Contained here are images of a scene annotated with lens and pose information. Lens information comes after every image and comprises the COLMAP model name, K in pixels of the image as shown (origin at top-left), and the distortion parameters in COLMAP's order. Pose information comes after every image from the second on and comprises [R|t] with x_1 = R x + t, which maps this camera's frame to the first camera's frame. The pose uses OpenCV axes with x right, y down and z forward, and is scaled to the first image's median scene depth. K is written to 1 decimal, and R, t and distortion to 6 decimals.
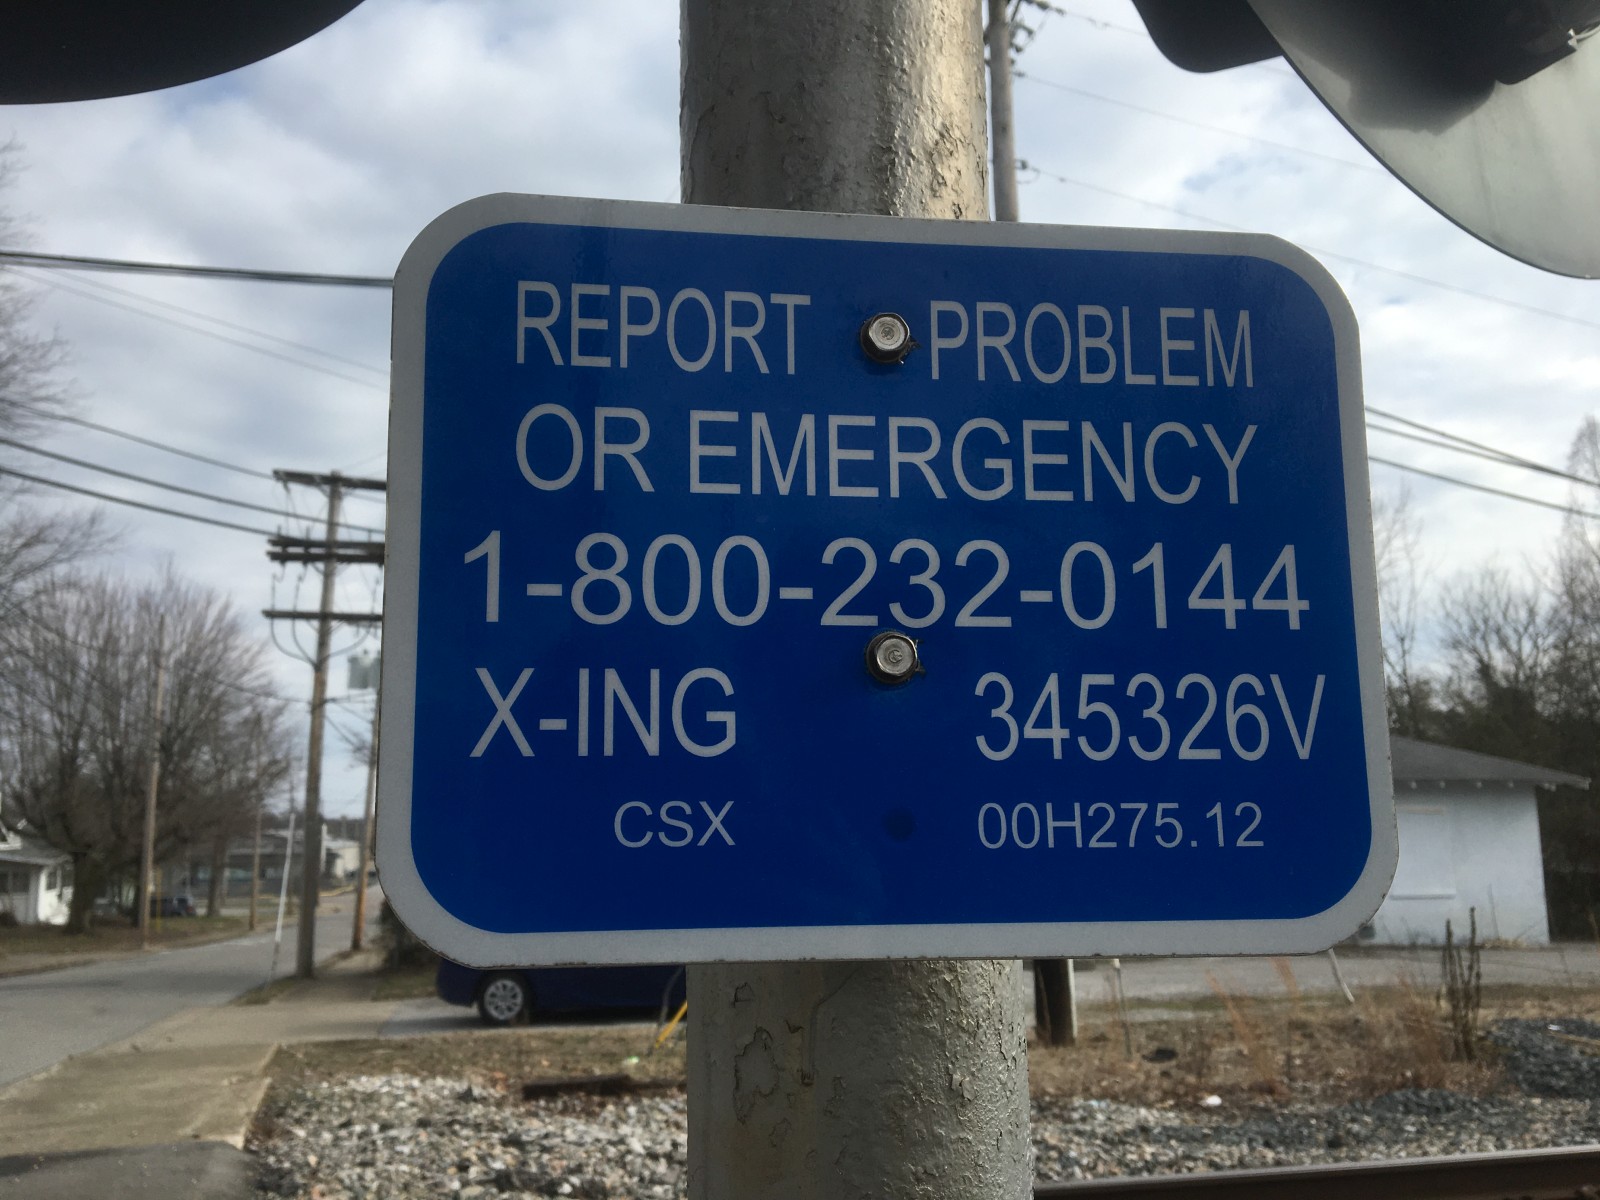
lens RADIAL K [[1364.4, 0, 780.9], [0, 1364.4, 602.8], [0, 0, 1]] dist [0.091835, -0.156862]
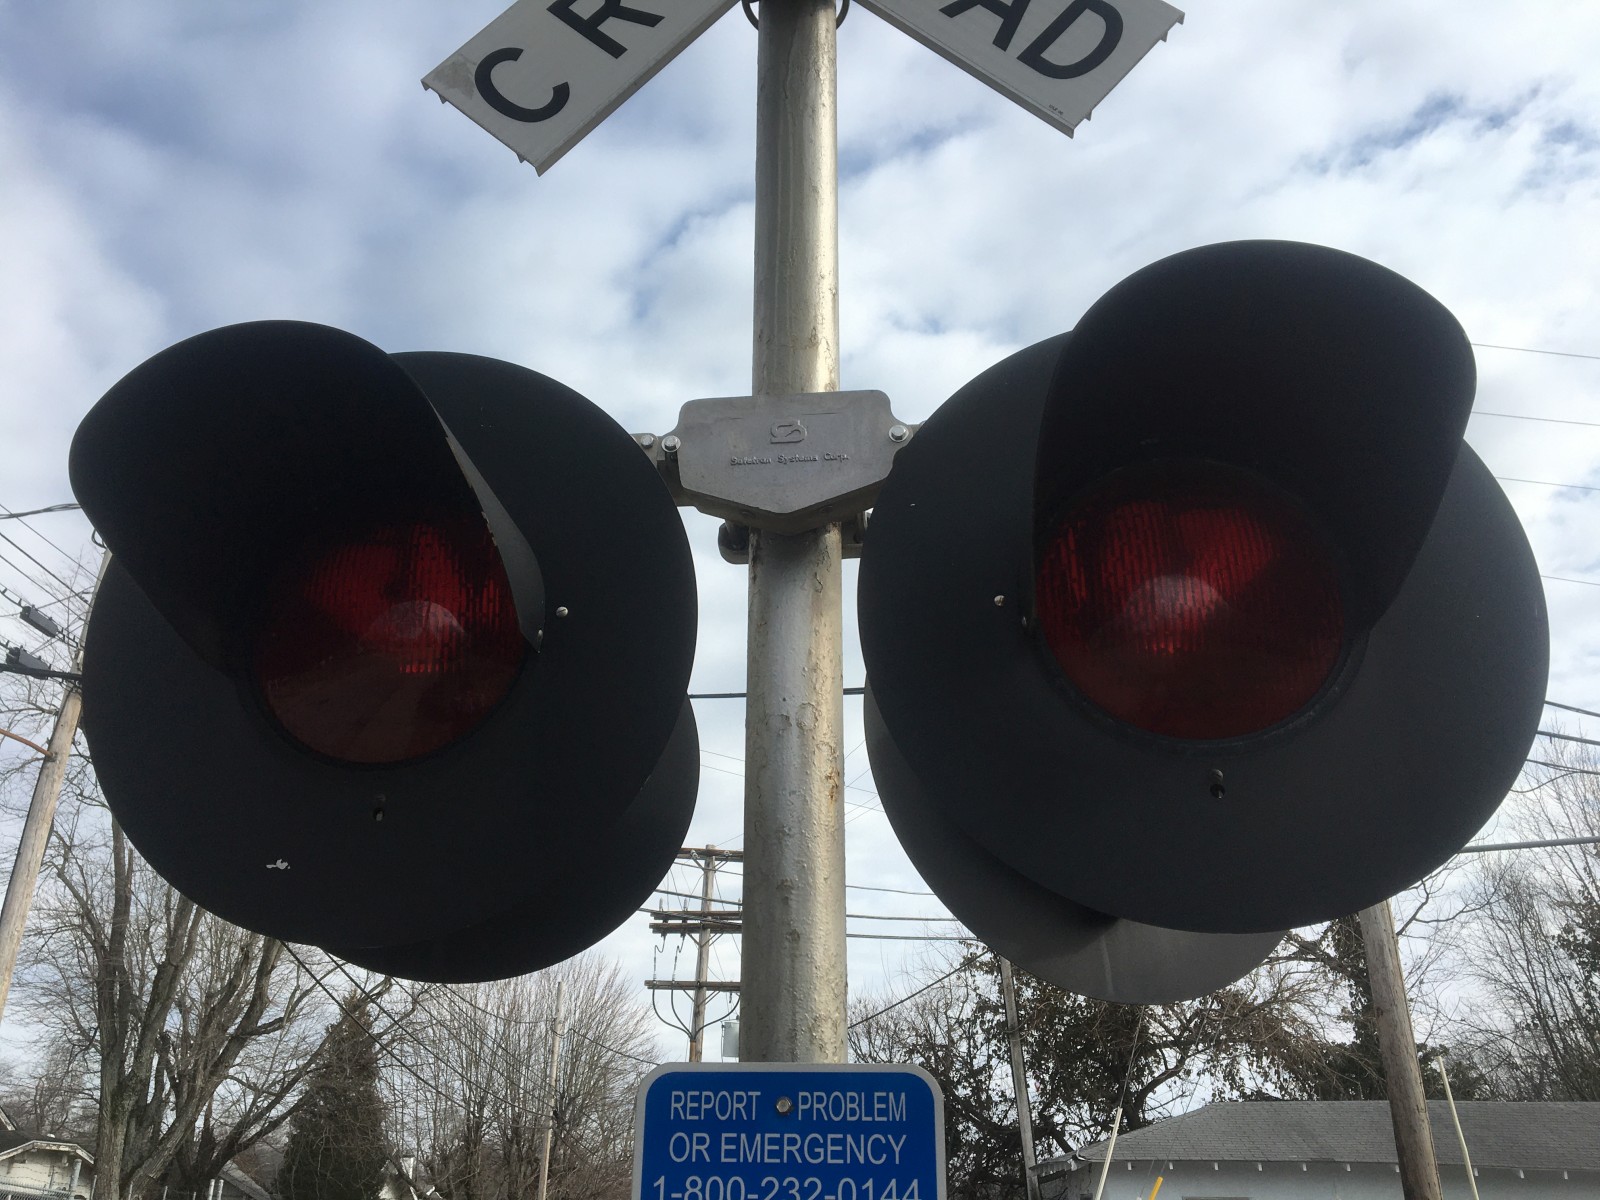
lens RADIAL K [[1354.2, 0, 793.5], [0, 1354.2, 604.5], [0, 0, 1]] dist [0.087045, -0.129046]
pose [[0.967054, -0.080585, -0.241480, 0.018424], [0.017589, 0.967460, -0.252413, -0.009988], [0.253963, 0.239850, 0.937003, -0.043062]]
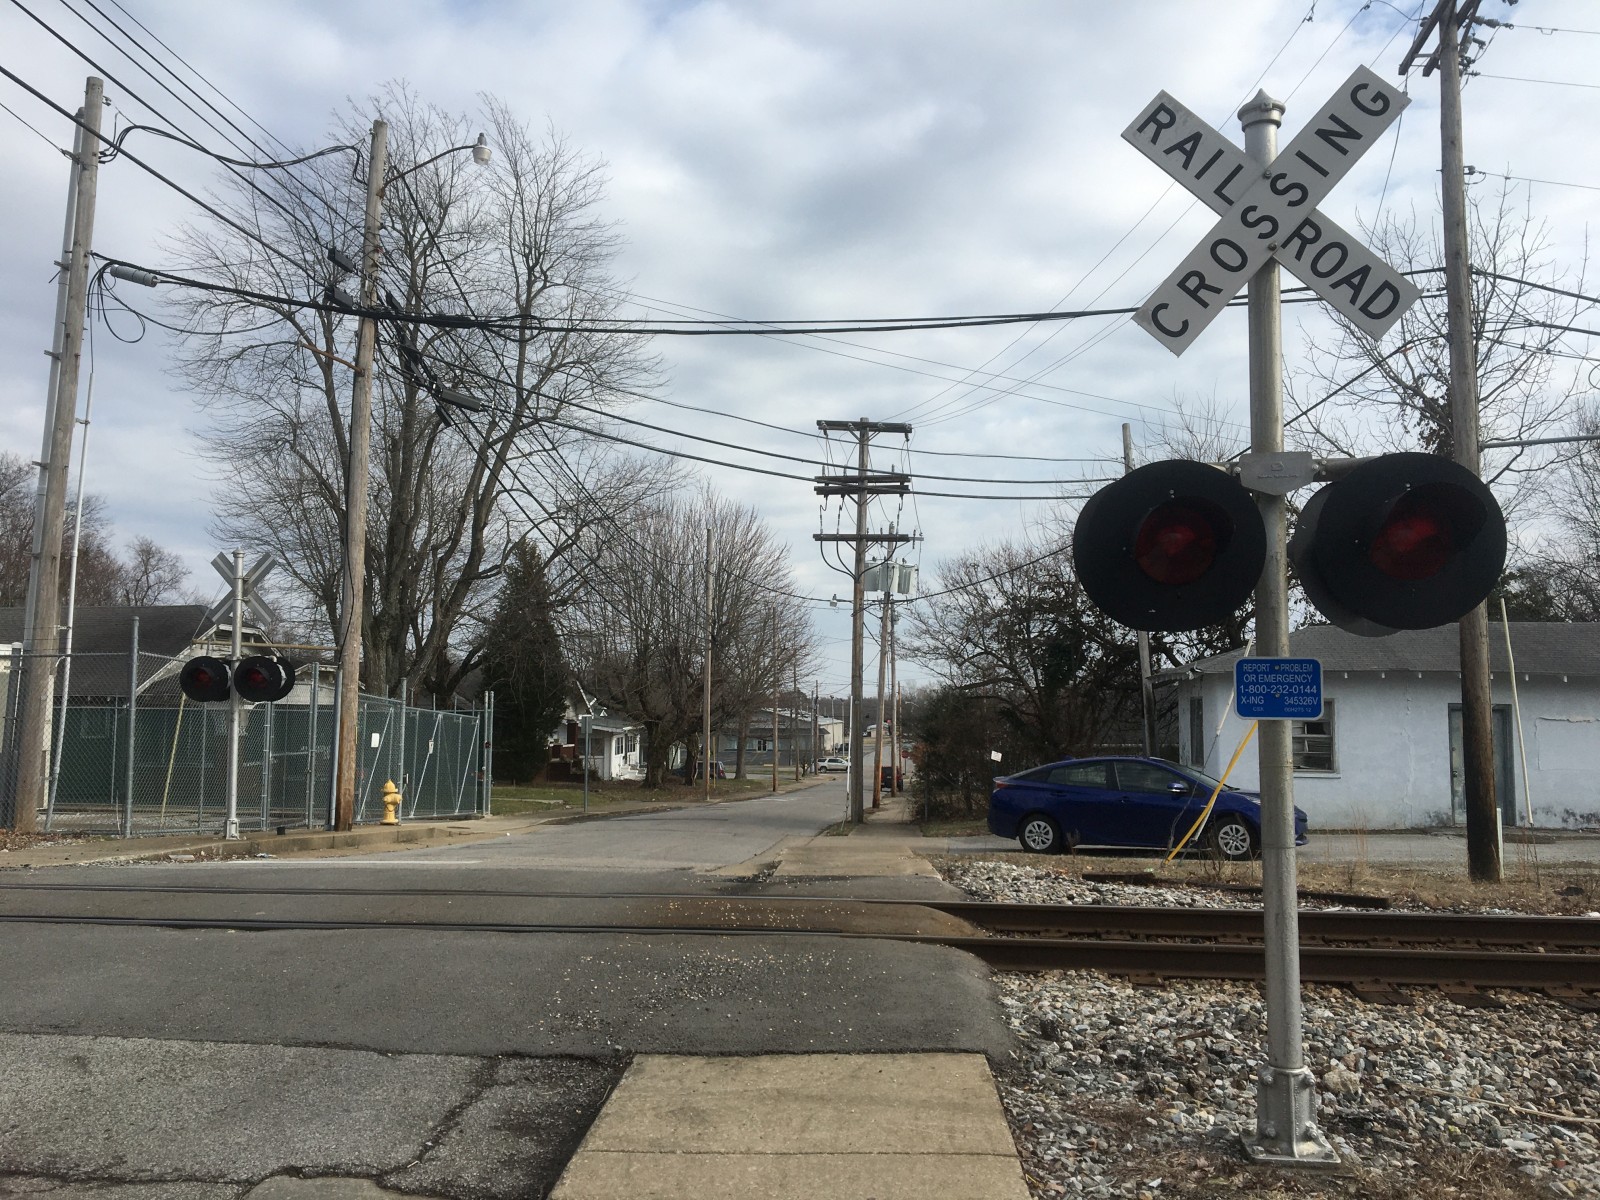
lens RADIAL K [[1357.0, 0, 786.0], [0, 1357.0, 614.8], [0, 0, 1]] dist [0.088949, -0.109333]
pose [[0.946631, -0.007134, -0.322241, -0.002235], [0.036677, 0.995646, 0.085701, -0.034616], [0.320227, -0.092946, 0.942770, -0.217557]]
